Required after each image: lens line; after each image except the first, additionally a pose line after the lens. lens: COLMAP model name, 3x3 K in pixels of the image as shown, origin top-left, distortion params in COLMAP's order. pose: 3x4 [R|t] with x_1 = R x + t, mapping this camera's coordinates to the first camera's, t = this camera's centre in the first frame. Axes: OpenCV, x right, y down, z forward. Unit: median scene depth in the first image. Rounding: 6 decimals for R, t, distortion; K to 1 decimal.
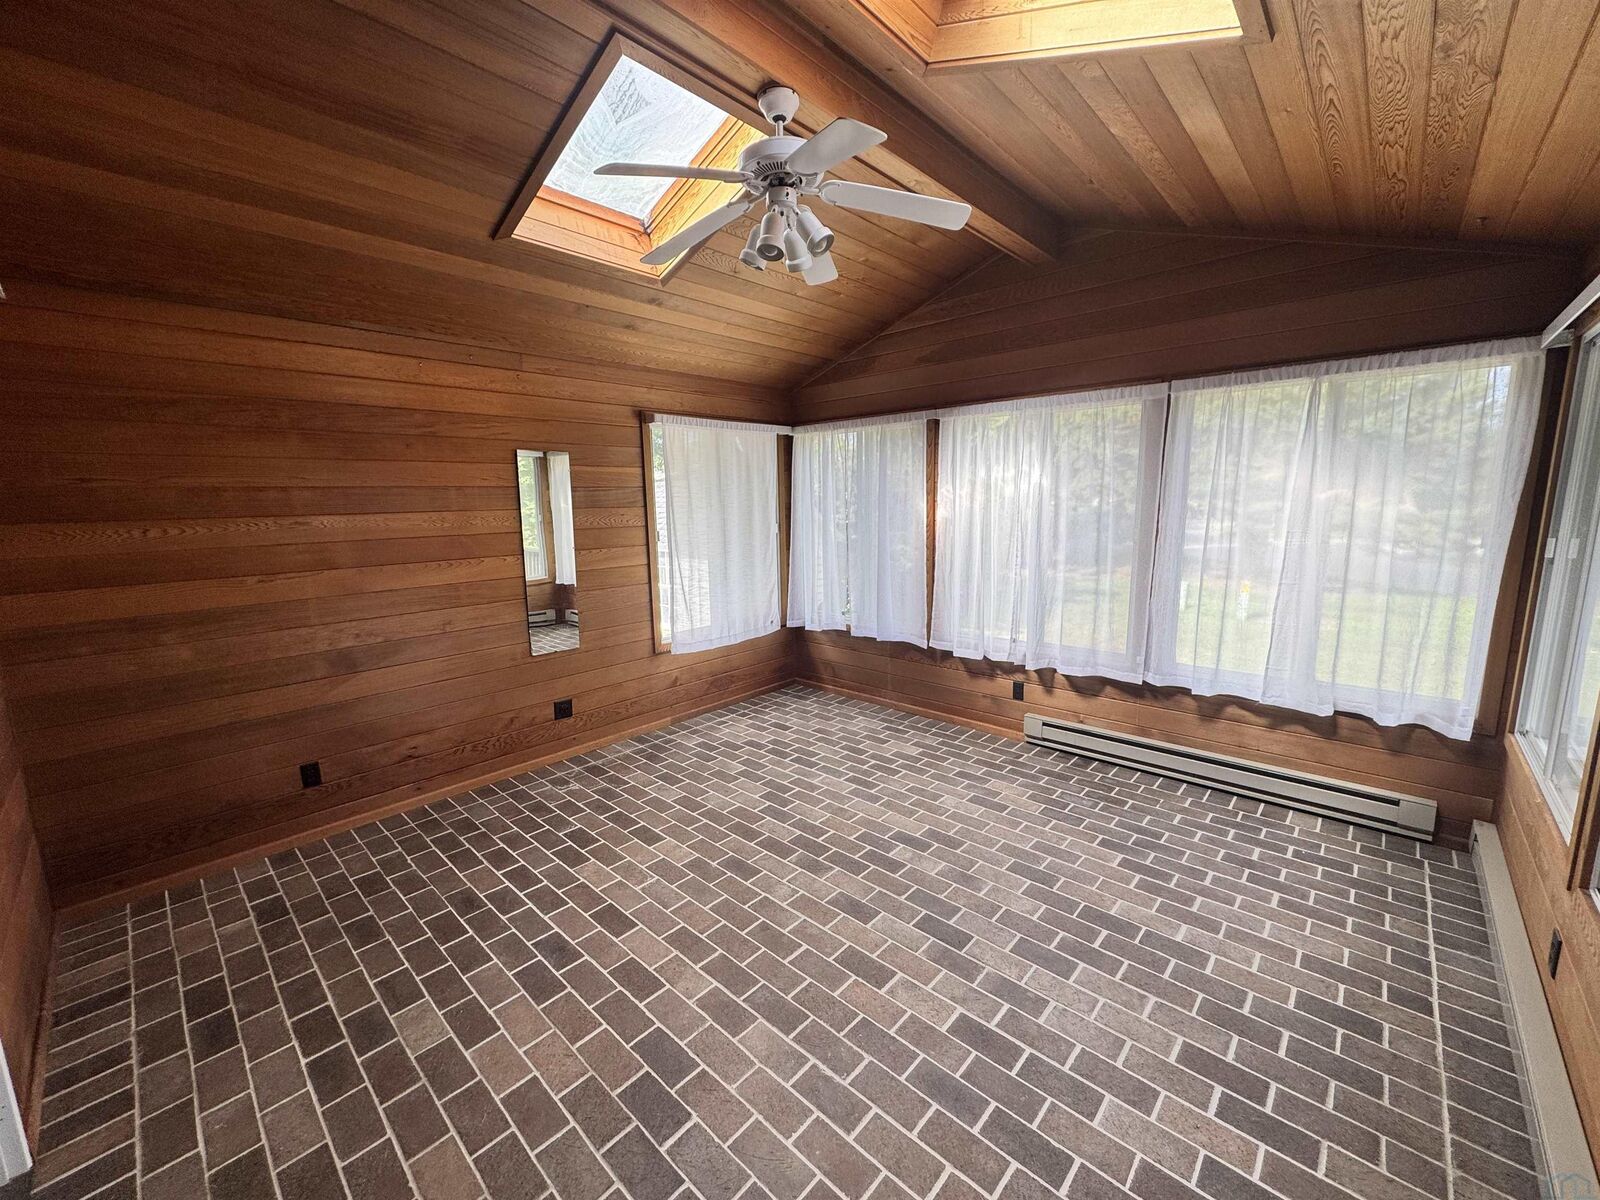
lens RADIAL K [[638.4, 0, 795.6], [0, 638.4, 598.6], [0, 0, 1]] dist [-0.002238, 0.000244]
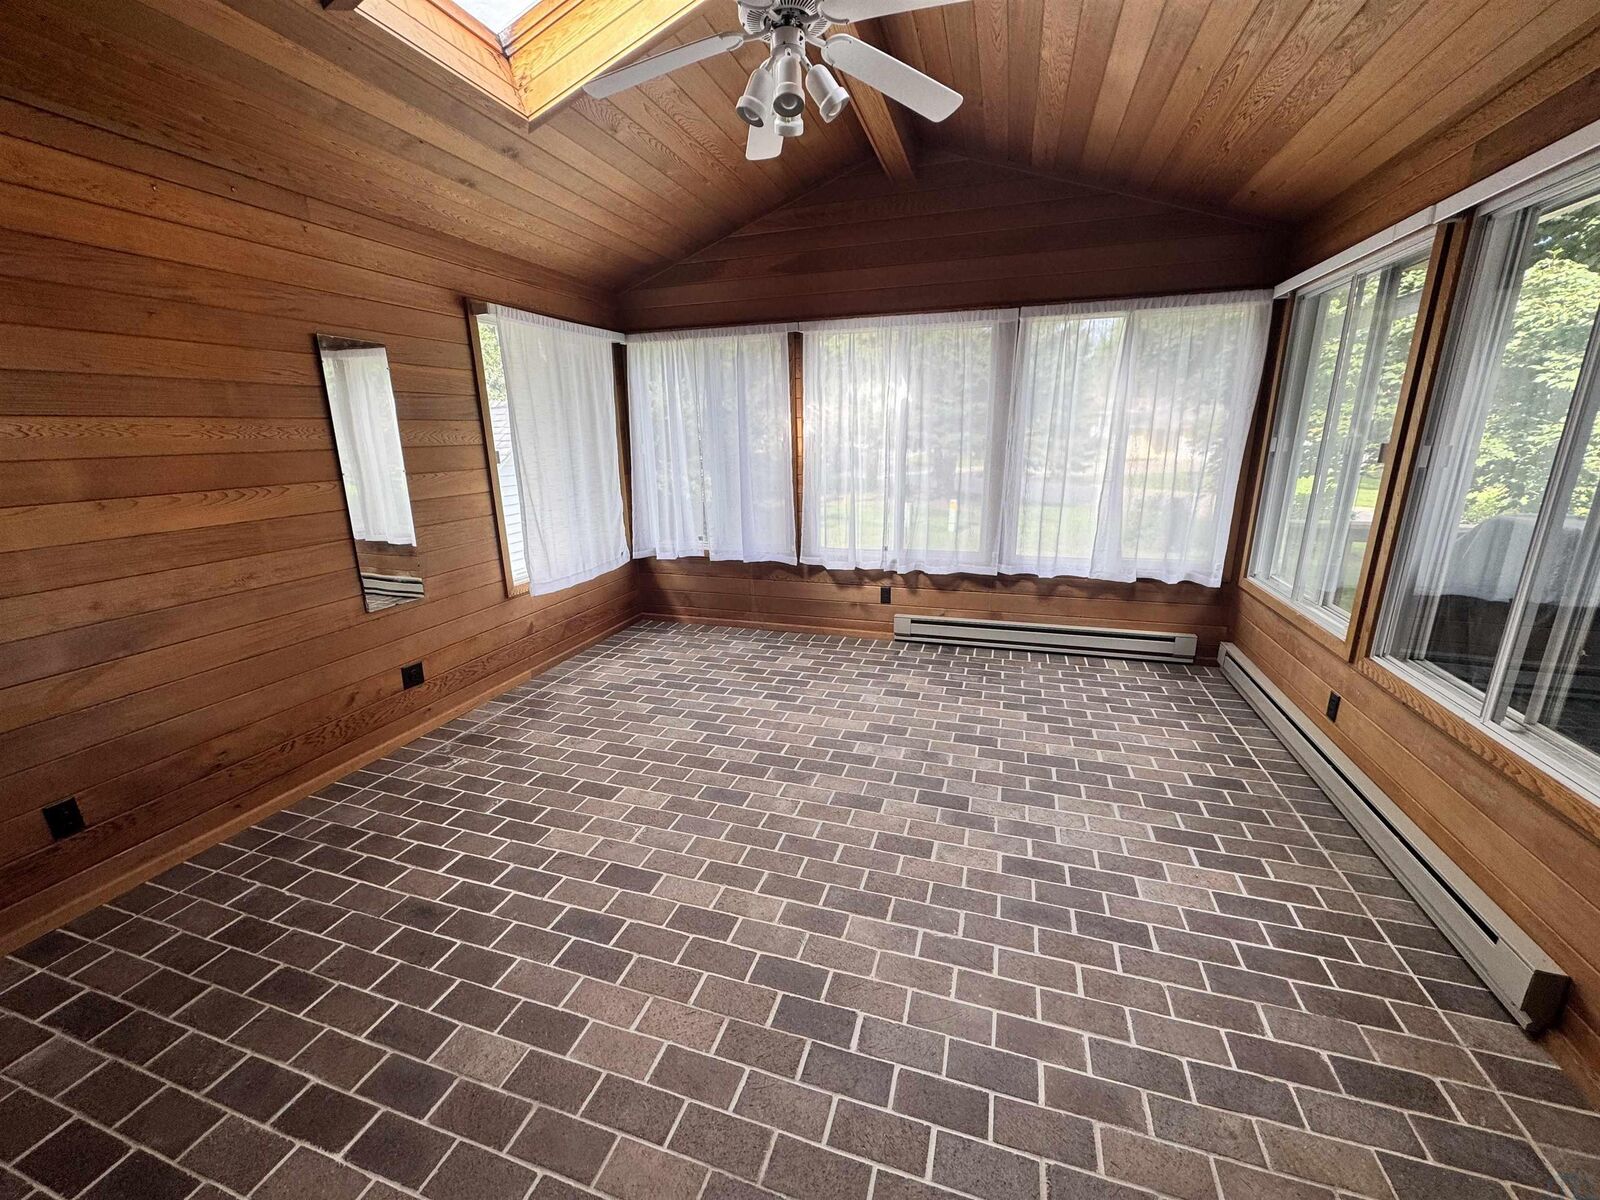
lens RADIAL K [[638.4, 0, 797.6], [0, 638.4, 600.0], [0, 0, 1]] dist [-0.002238, 0.000244]
pose [[0.904769, -0.106706, 0.412318, -0.303079], [0.066128, 0.991561, 0.111504, 0.026374], [-0.420737, -0.073620, 0.904191, 0.093686]]
